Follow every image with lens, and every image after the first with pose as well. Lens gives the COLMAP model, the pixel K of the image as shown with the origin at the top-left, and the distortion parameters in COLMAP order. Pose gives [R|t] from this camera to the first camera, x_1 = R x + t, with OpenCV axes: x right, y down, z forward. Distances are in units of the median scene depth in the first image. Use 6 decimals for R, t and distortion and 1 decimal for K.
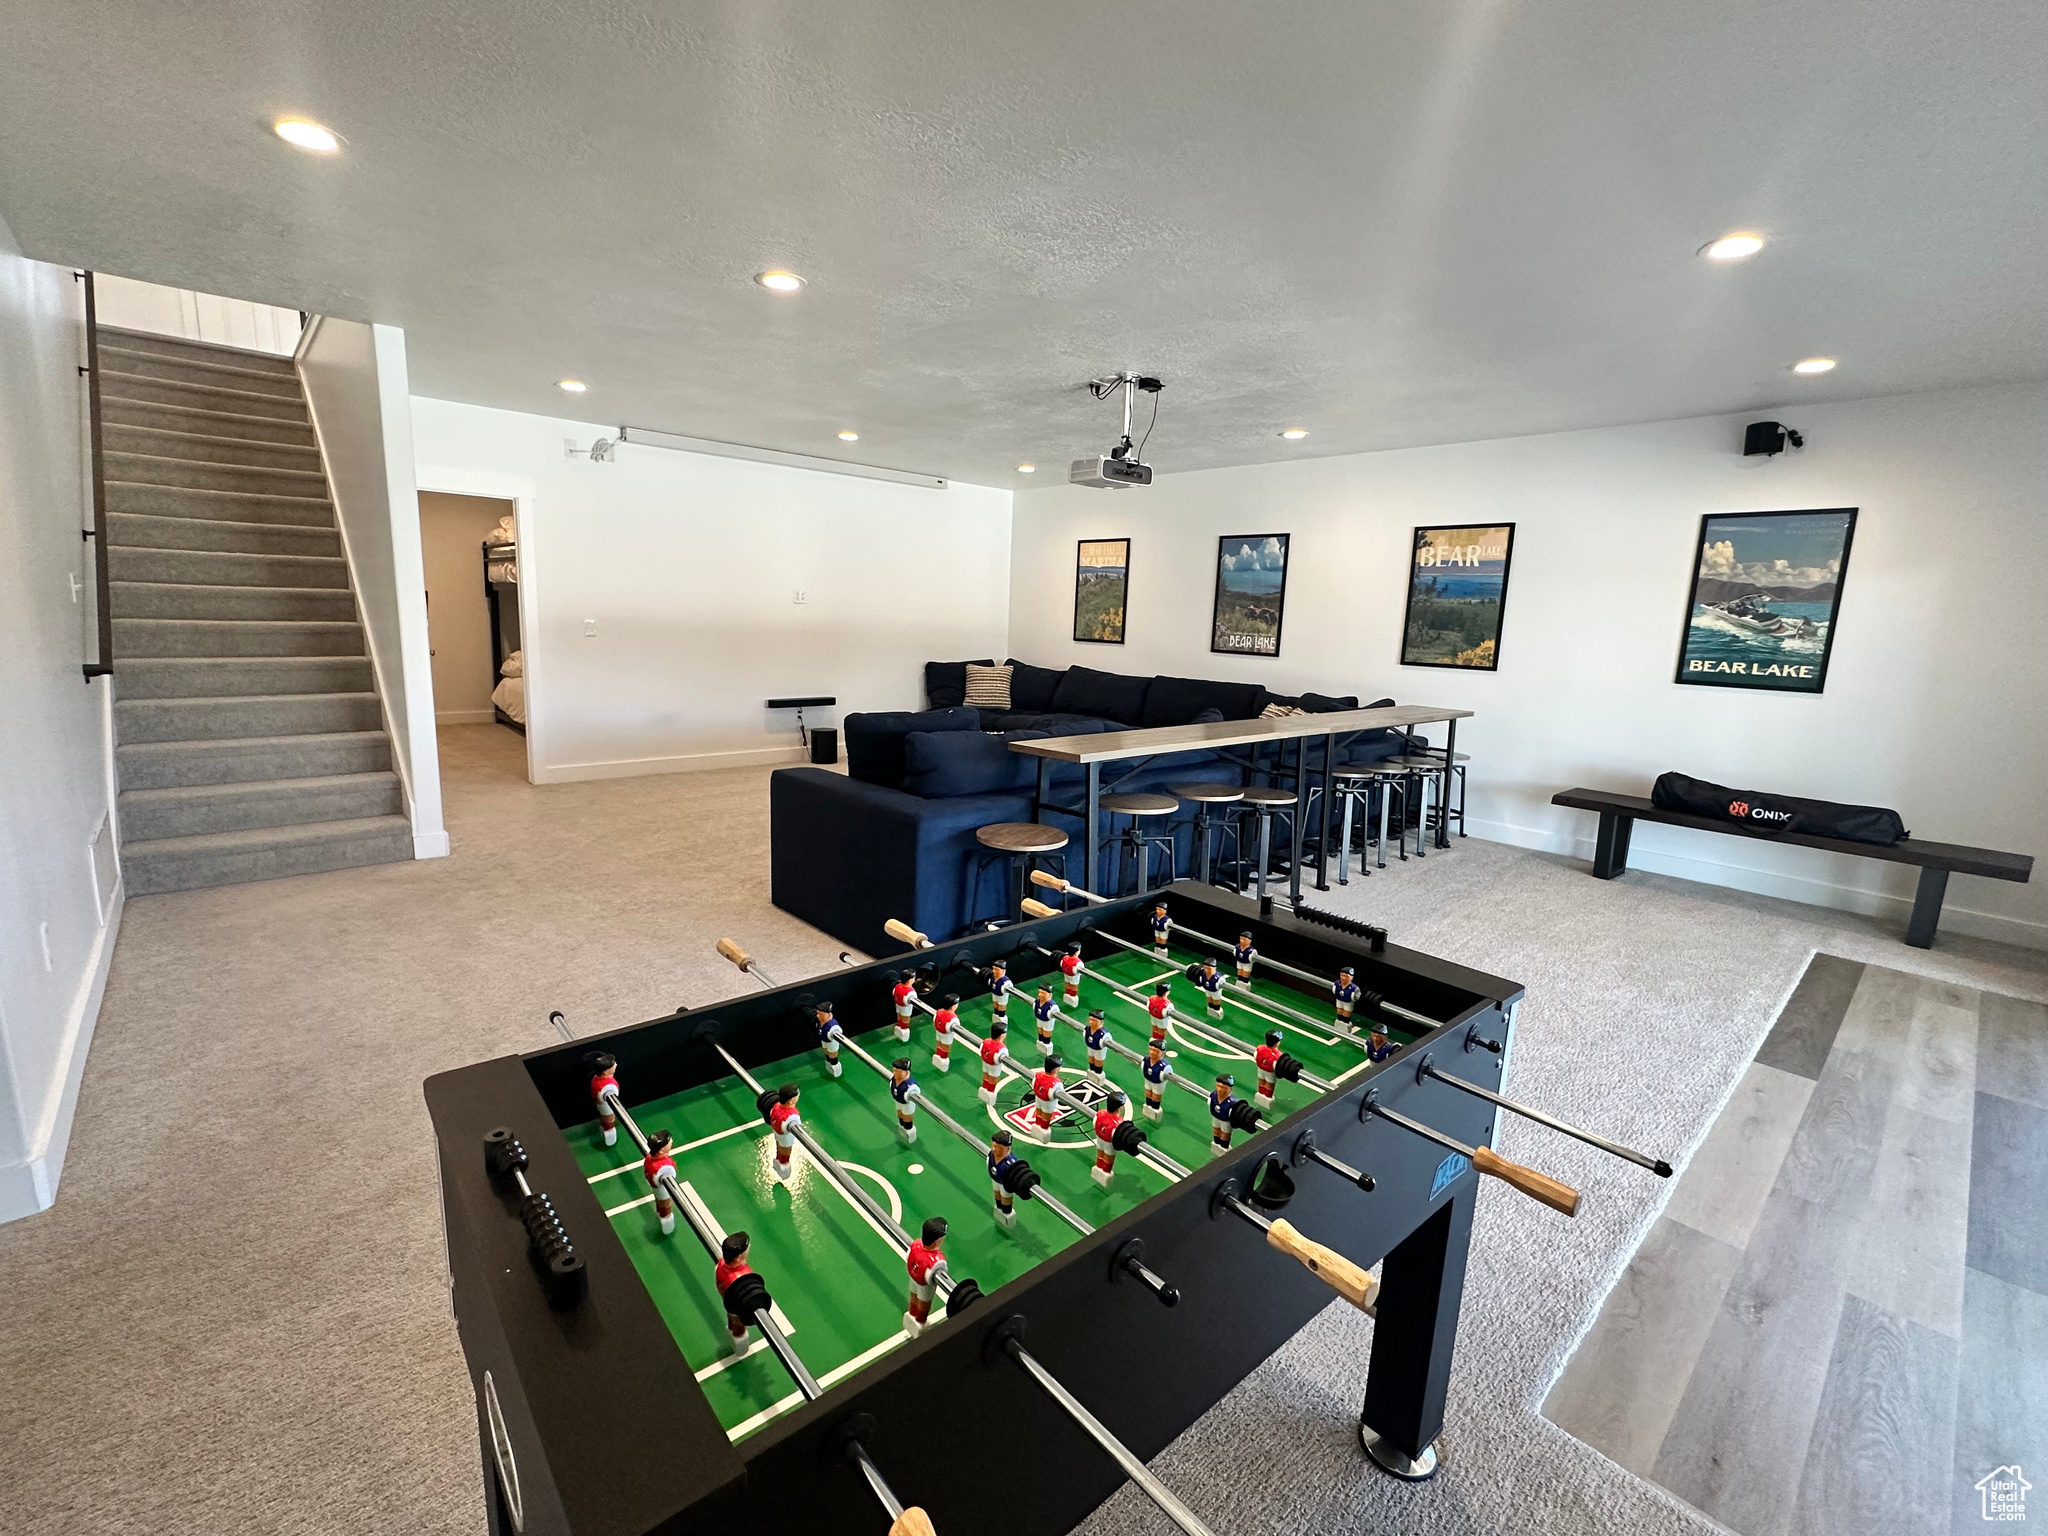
lens RADIAL K [[905.7, 0, 1028.0], [0, 905.7, 771.6], [0, 0, 1]] dist [-0.001203, 0.000091]
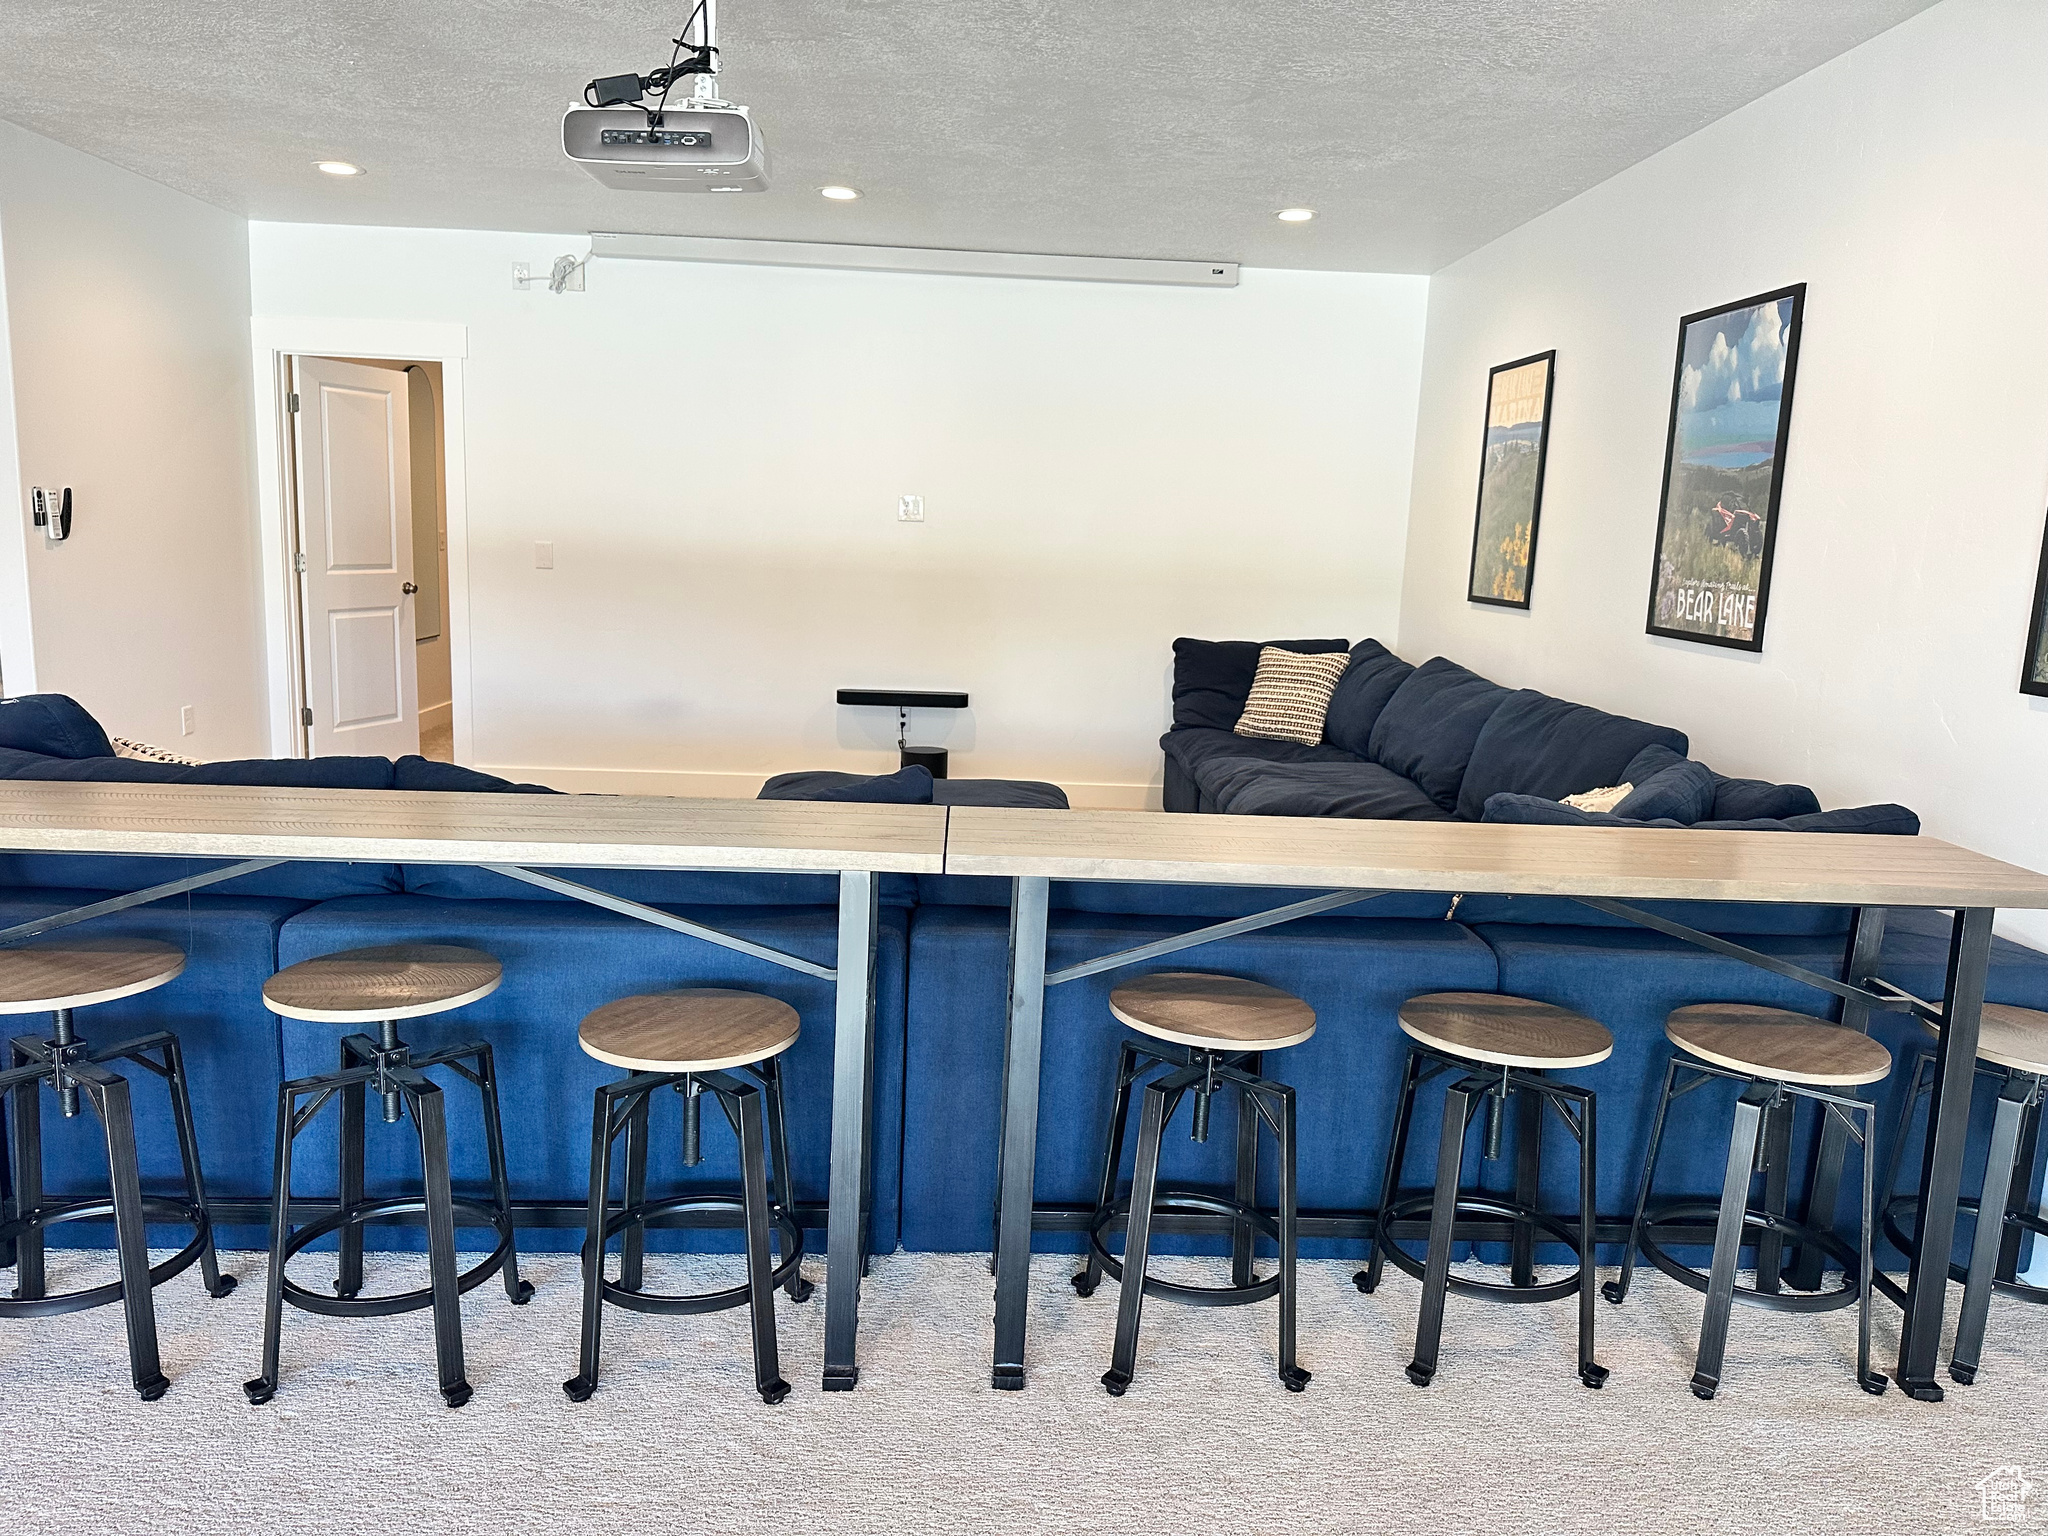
lens RADIAL K [[1468.9, 0, 1014.8], [0, 1468.9, 766.7], [0, 0, 1]] dist [0.010582, 0.001523]
pose [[0.764601, 0.095858, -0.637336, 0.412243], [-0.121251, 0.992614, 0.003830, -0.051641], [0.632996, 0.074349, 0.770577, 0.395809]]
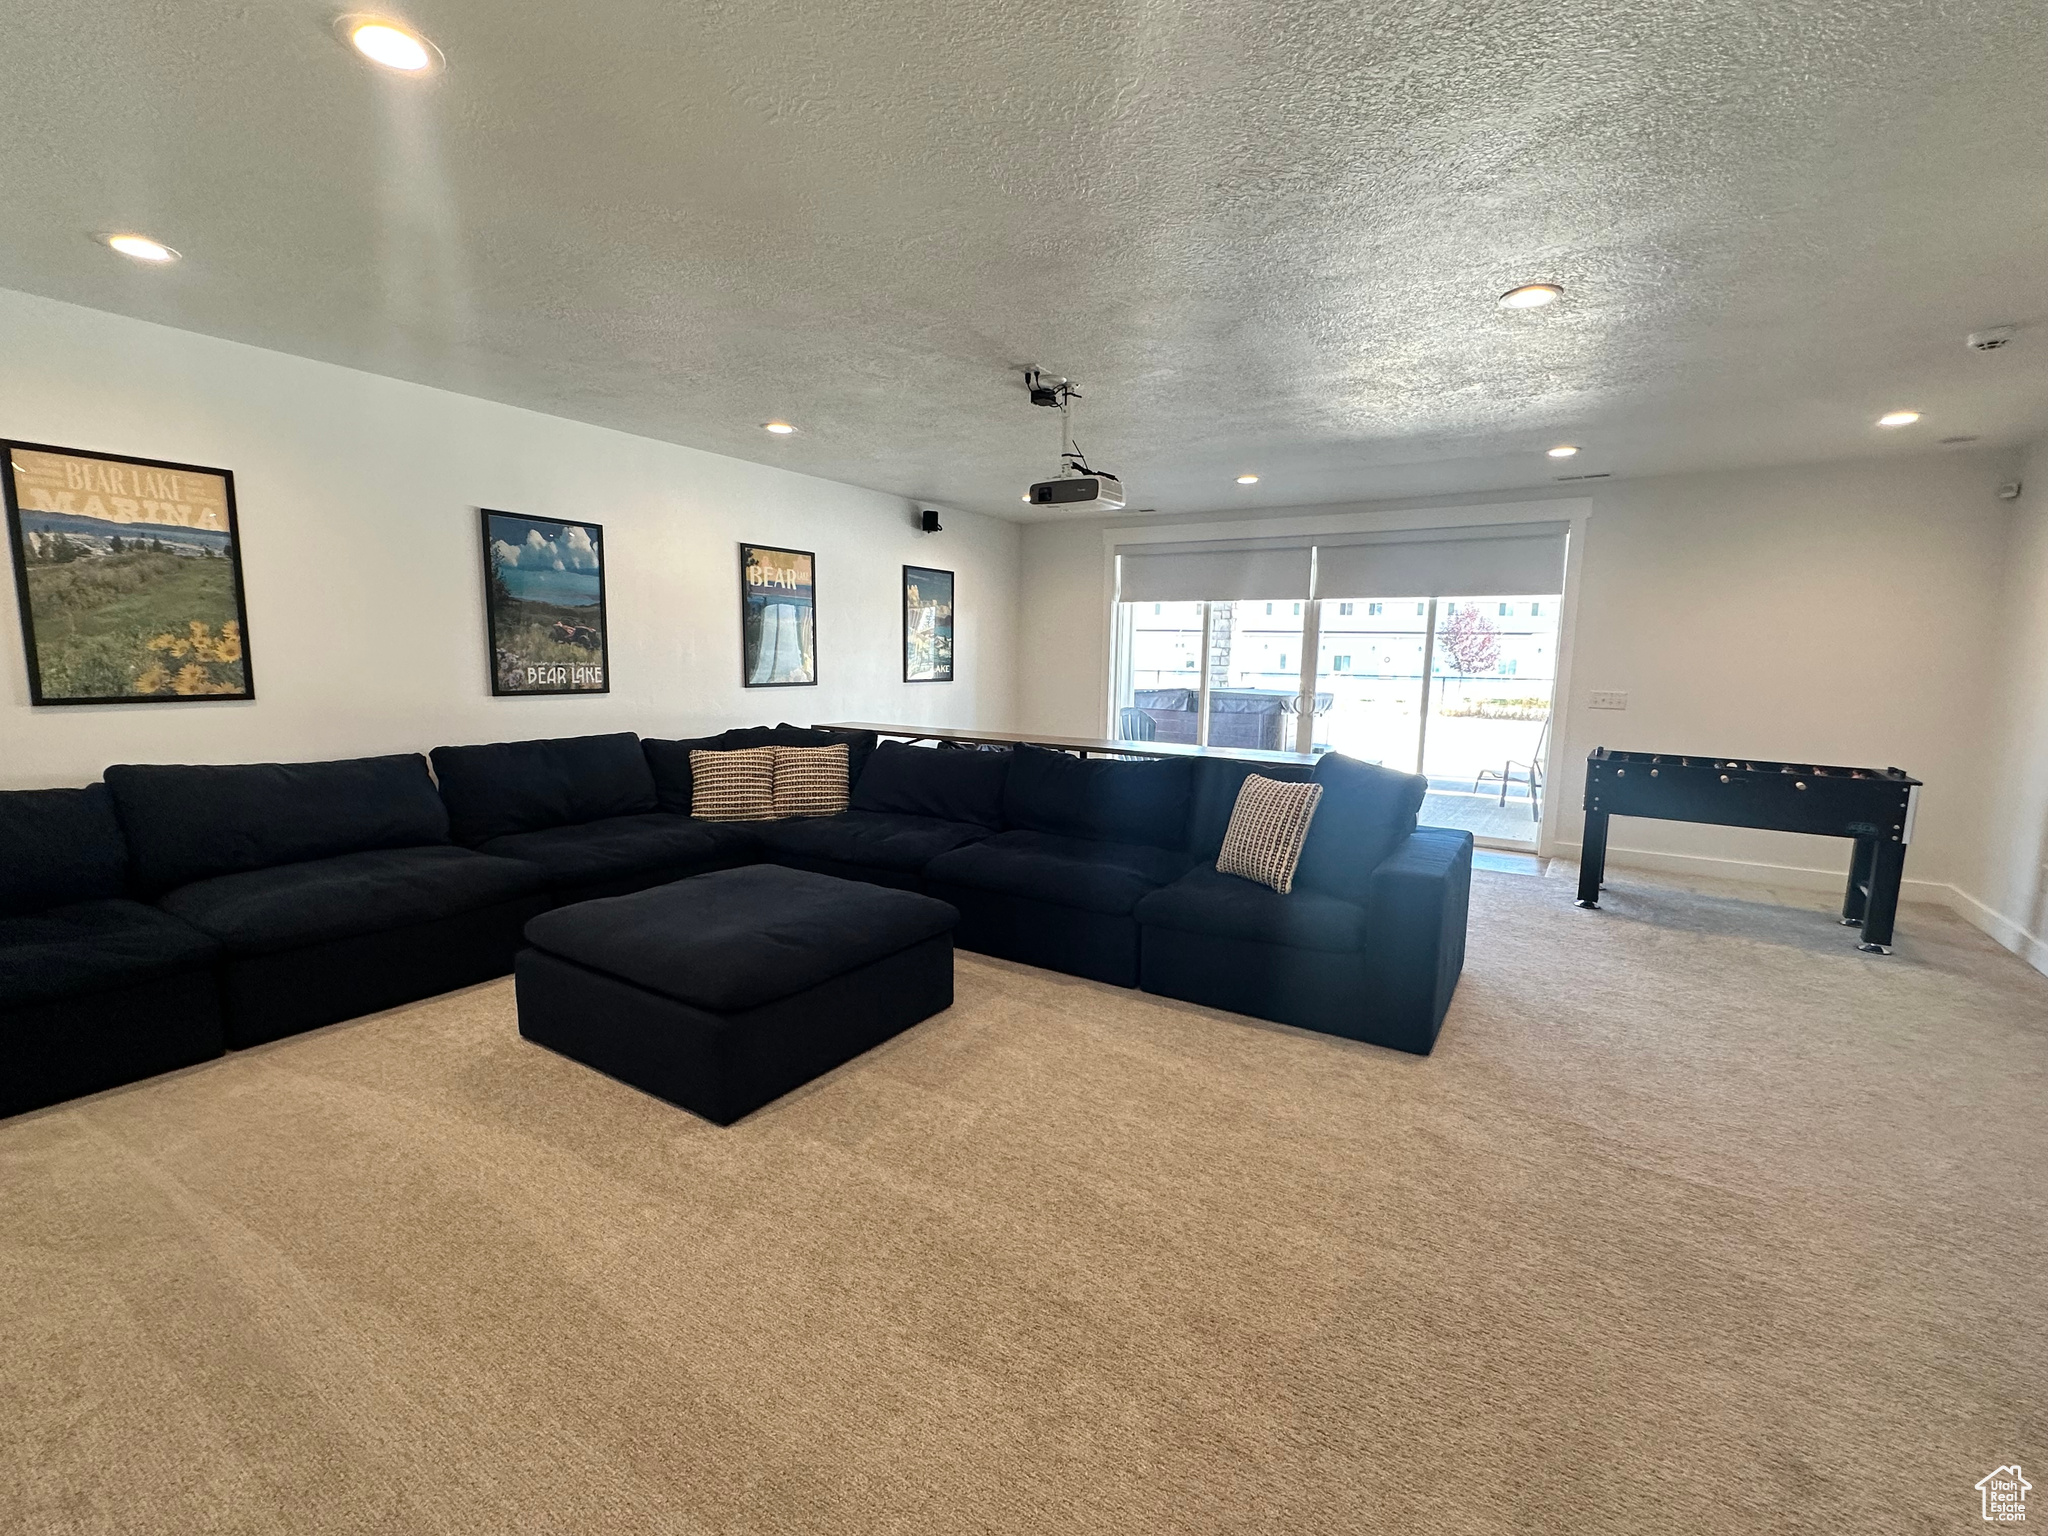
lens RADIAL K [[905.7, 0, 1021.5], [0, 905.7, 774.8], [0, 0, 1]] dist [-0.001203, 0.000091]
pose [[-0.248621, -0.161104, 0.955109, -0.511348], [0.153762, 0.967002, 0.203136, -0.157293], [-0.956318, 0.197363, -0.215645, 0.837213]]
